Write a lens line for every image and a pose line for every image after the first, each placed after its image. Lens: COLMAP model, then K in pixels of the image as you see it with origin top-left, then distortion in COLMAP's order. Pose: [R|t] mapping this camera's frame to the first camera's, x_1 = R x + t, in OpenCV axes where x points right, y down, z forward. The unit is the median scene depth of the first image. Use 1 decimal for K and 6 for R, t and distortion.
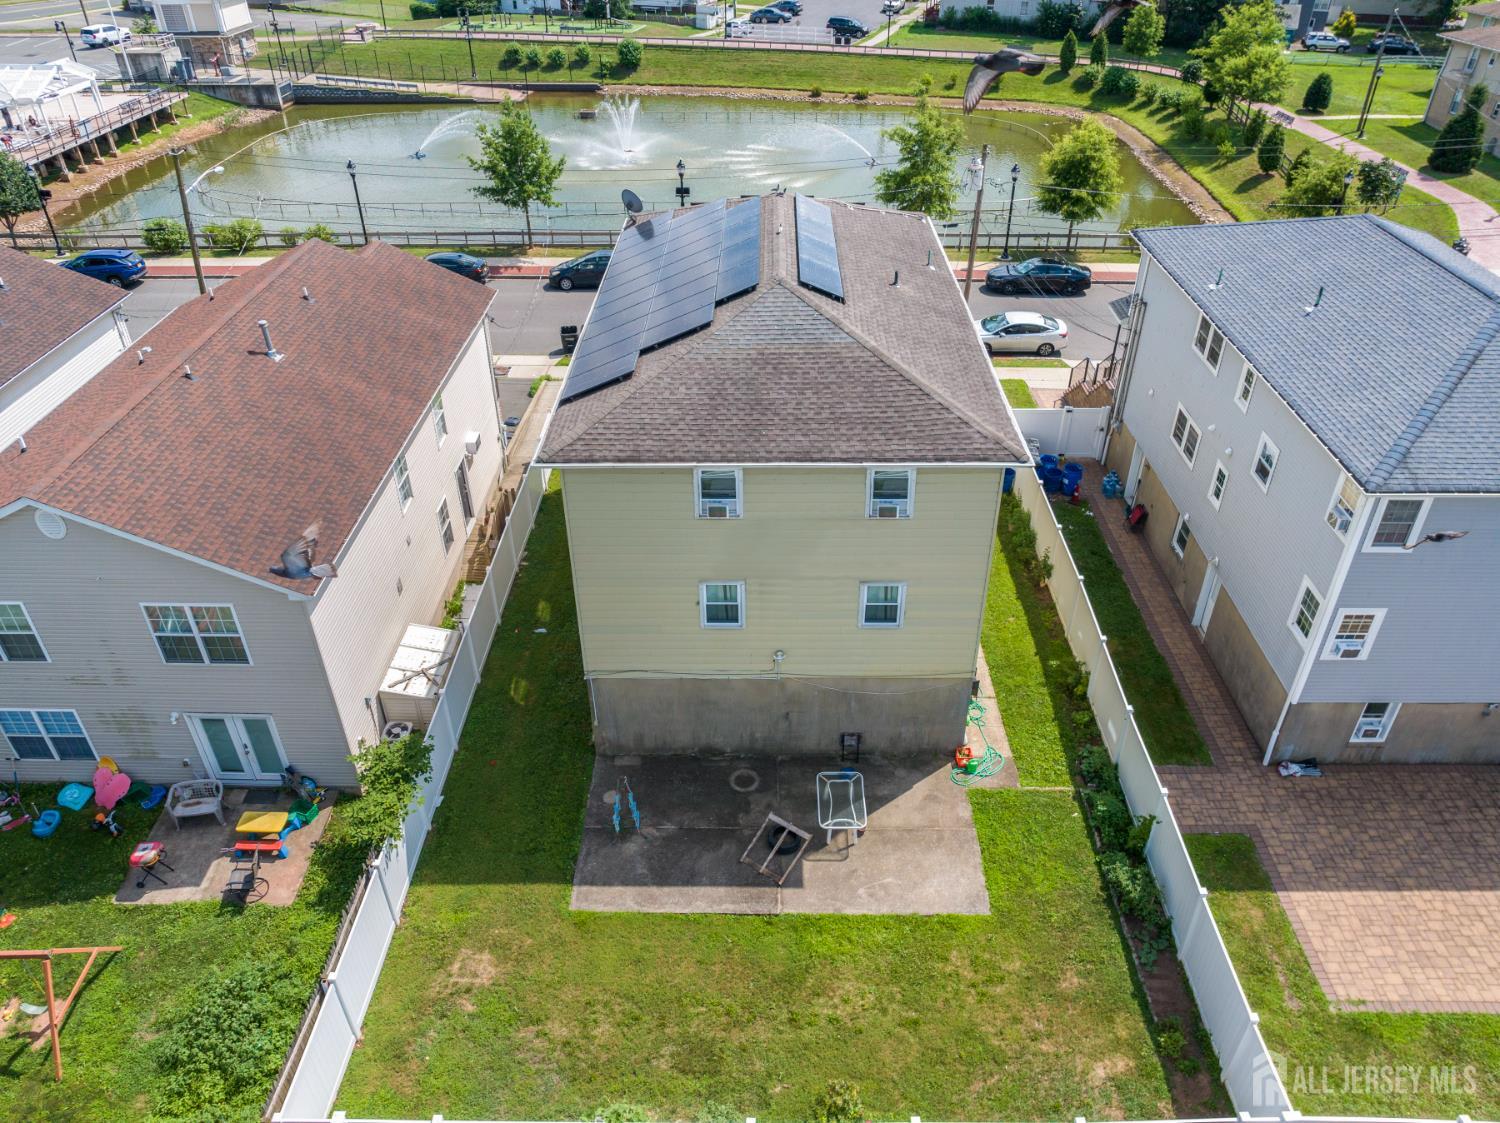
lens RADIAL K [[1058.2, 0, 750.0], [0, 1058.2, 561.5], [0, 0, 1]] dist [-0.035609, 0.008624]
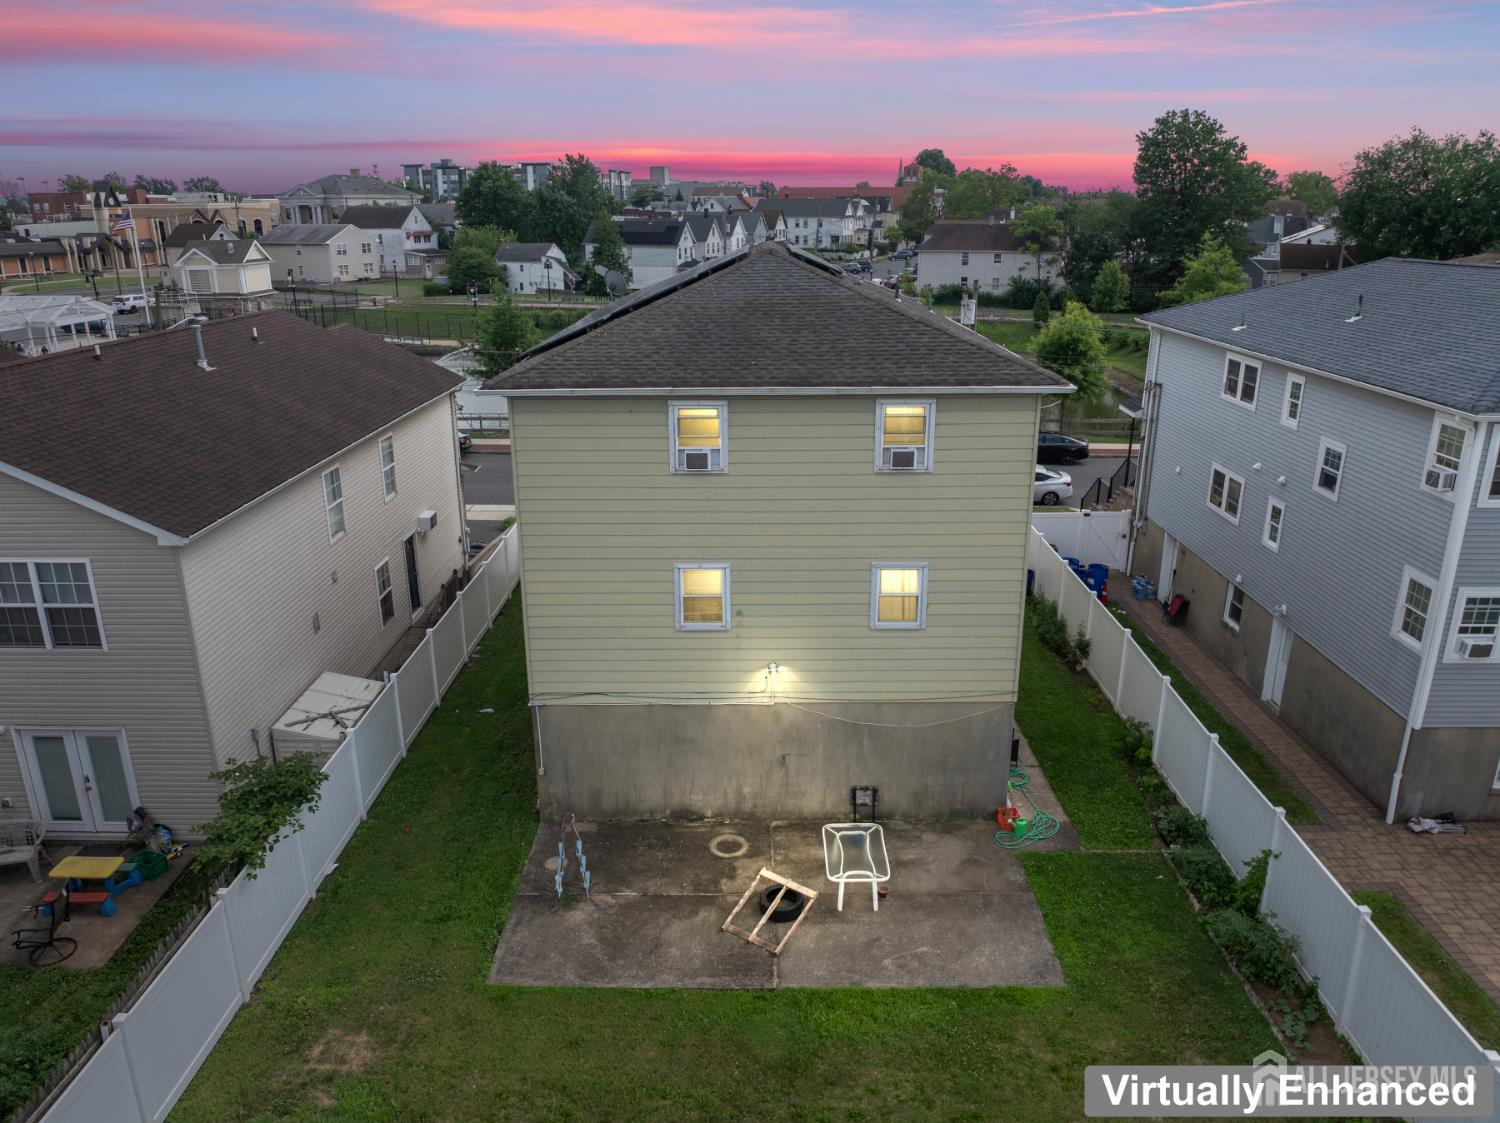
lens RADIAL K [[1063.4, 0, 750.0], [0, 1063.4, 561.5], [0, 0, 1]] dist [-0.065131, 0.050359]
pose [[0.999959, 0.001587, 0.008863, 0.003143], [0.000971, 0.959585, -0.281419, 0.231547], [-0.008952, 0.281416, 0.959544, 0.201346]]
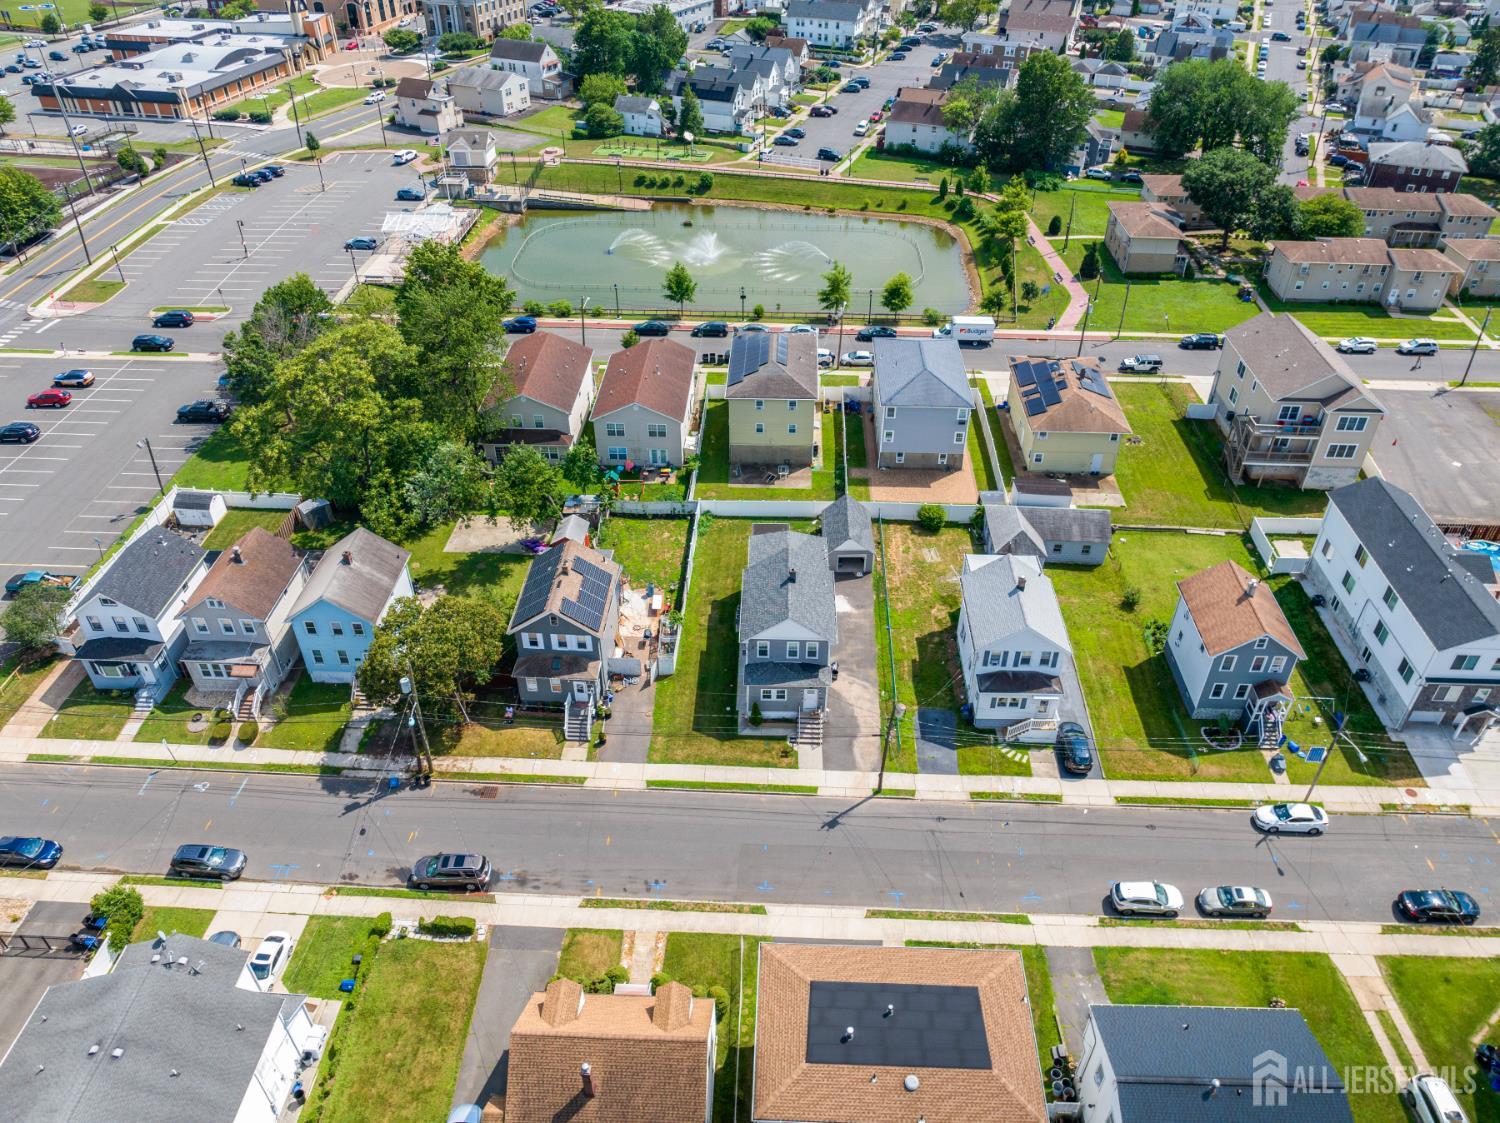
lens RADIAL K [[1058.2, 0, 750.0], [0, 1058.2, 561.5], [0, 0, 1]] dist [-0.035609, 0.008624]
pose [[0.999645, 0.018476, -0.019176, 0.033066], [-0.017637, 0.998917, 0.043046, 0.424707], [0.019950, -0.042693, 0.998889, -3.714155]]
